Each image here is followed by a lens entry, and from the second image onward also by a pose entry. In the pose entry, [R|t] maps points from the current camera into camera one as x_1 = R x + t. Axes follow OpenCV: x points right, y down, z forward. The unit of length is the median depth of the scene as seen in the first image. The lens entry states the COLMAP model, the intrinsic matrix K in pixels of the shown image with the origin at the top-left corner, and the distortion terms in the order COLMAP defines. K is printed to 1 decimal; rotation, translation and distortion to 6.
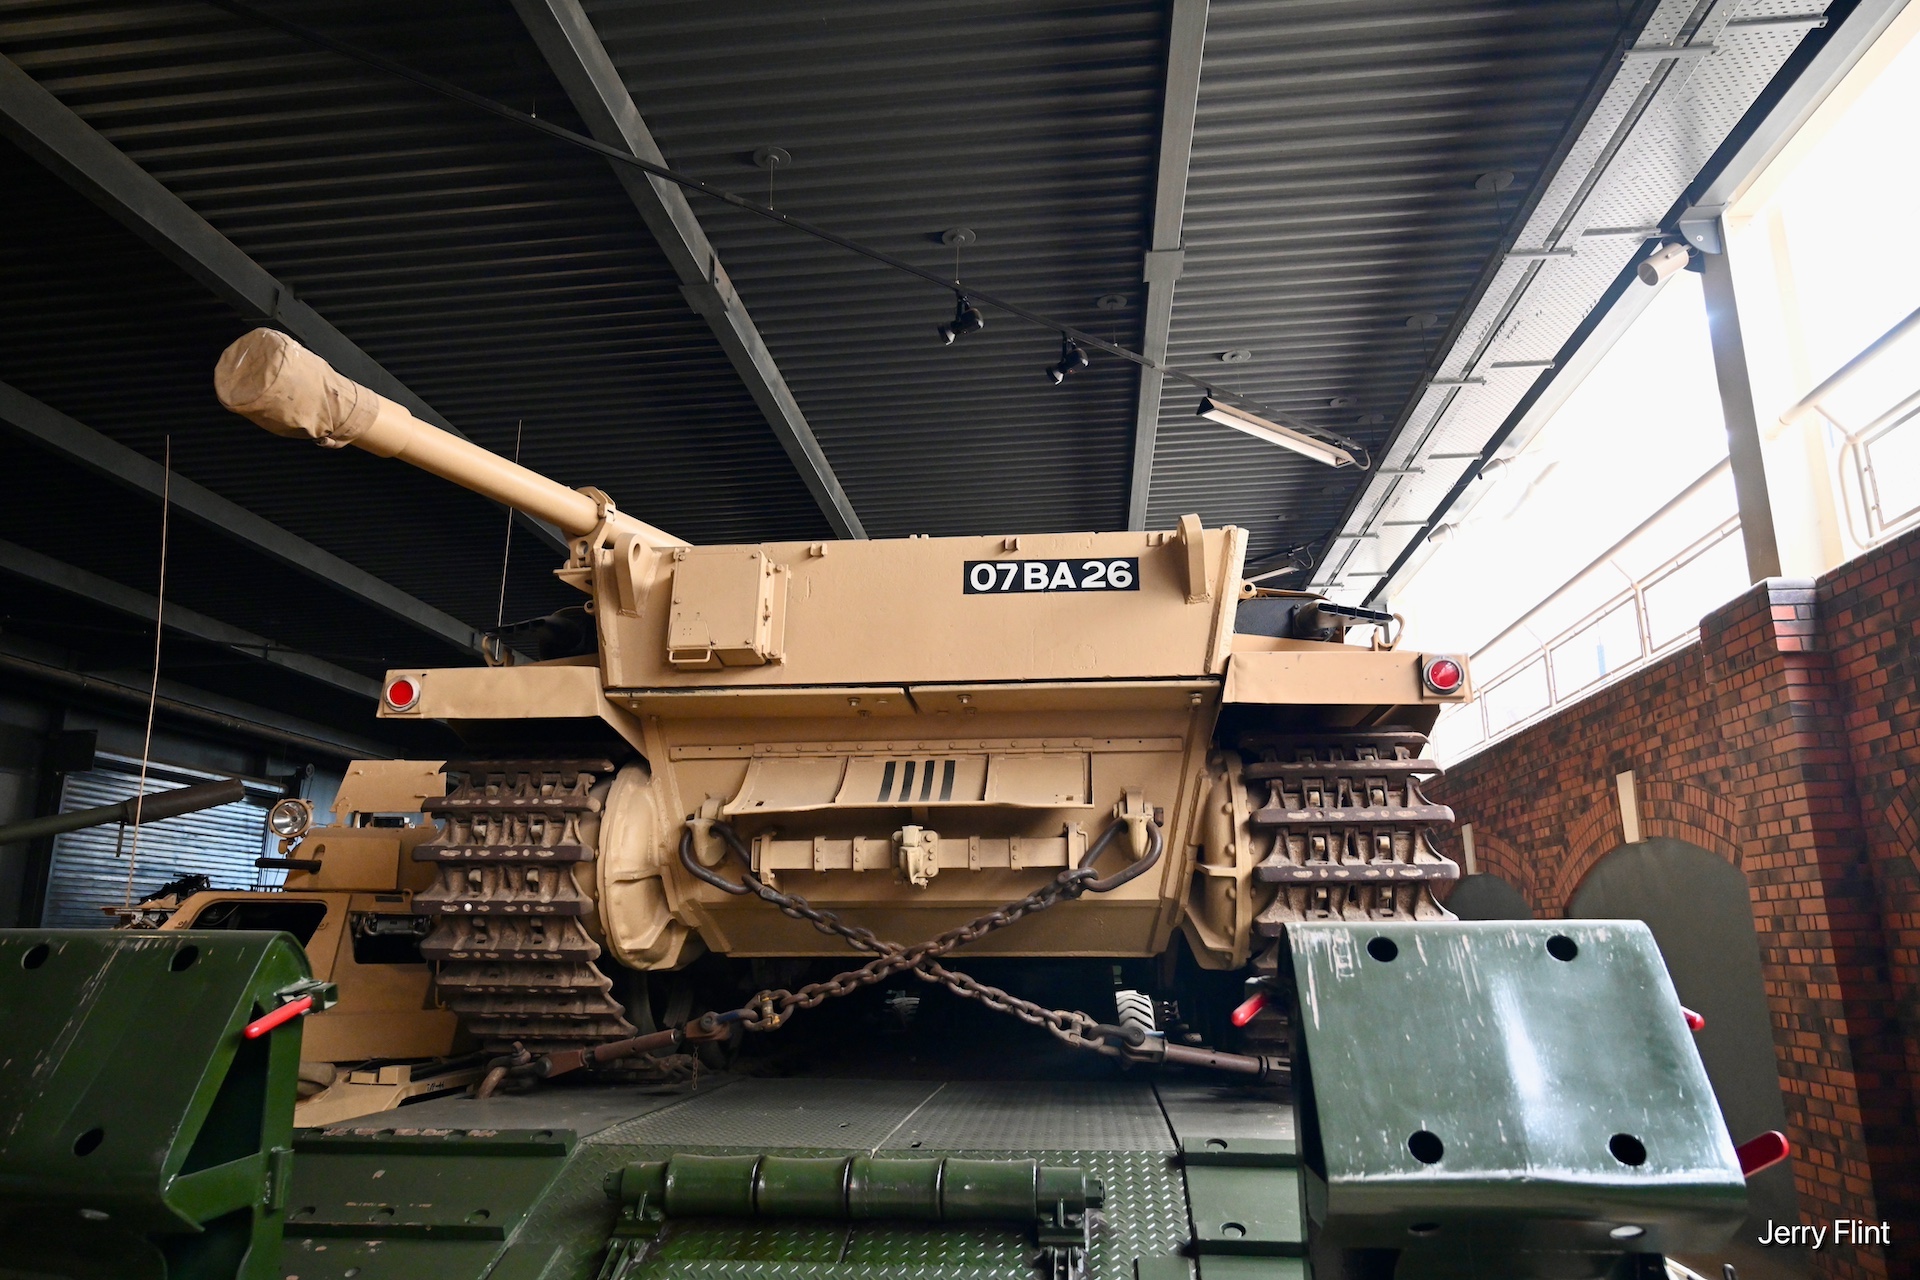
lens RADIAL K [[1251.9, 0, 953.5], [0, 1251.9, 642.0], [0, 0, 1]] dist [-0.021475, 0.005538]
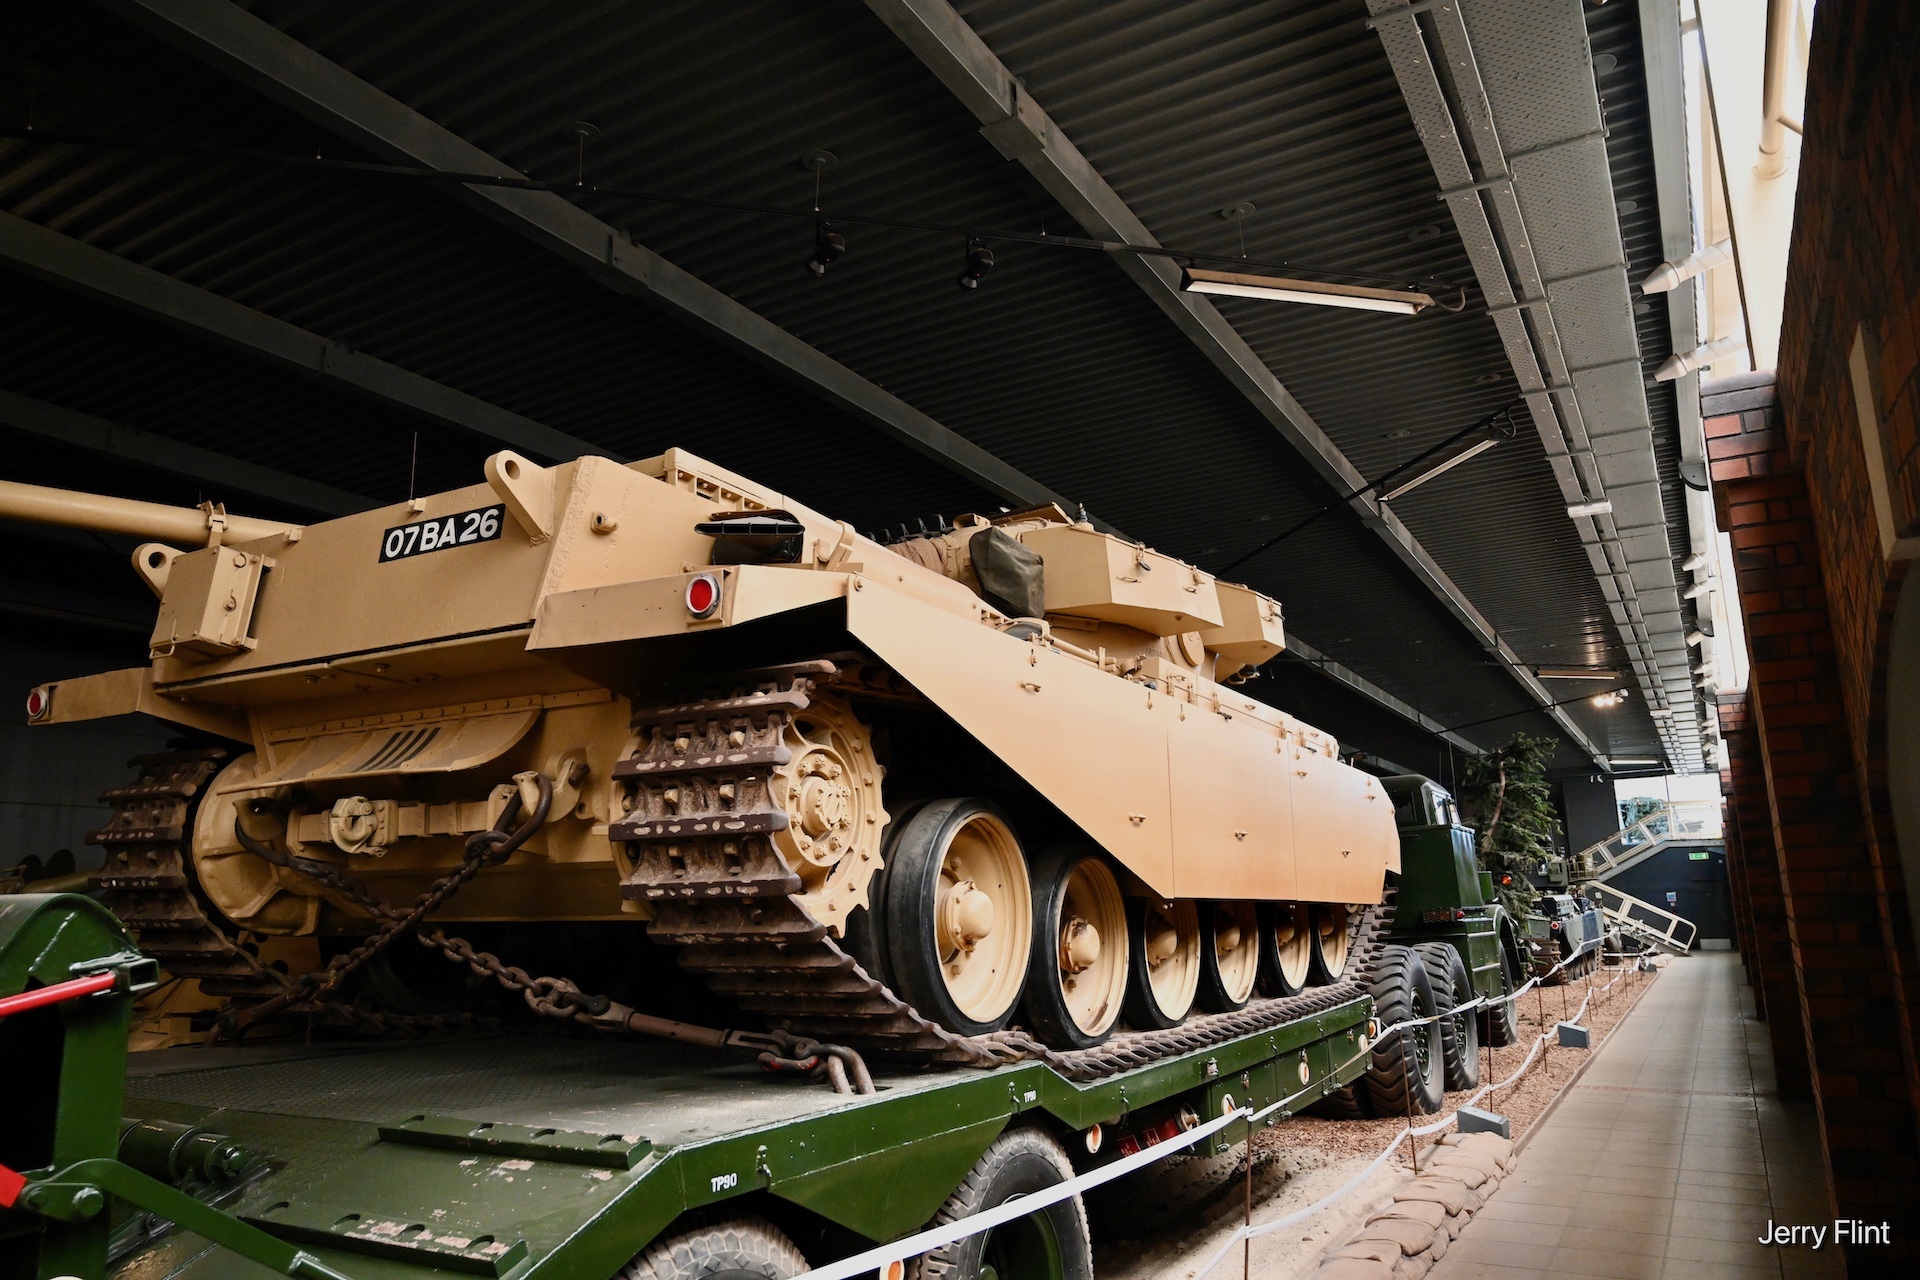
lens RADIAL K [[1278.8, 0, 949.0], [0, 1278.8, 639.9], [0, 0, 1]] dist [-0.008214, 0.000257]
pose [[0.916342, -0.094012, -0.389202, 0.807097], [0.110176, 0.993723, 0.019366, 0.052421], [0.384939, -0.060626, 0.920949, 0.232430]]
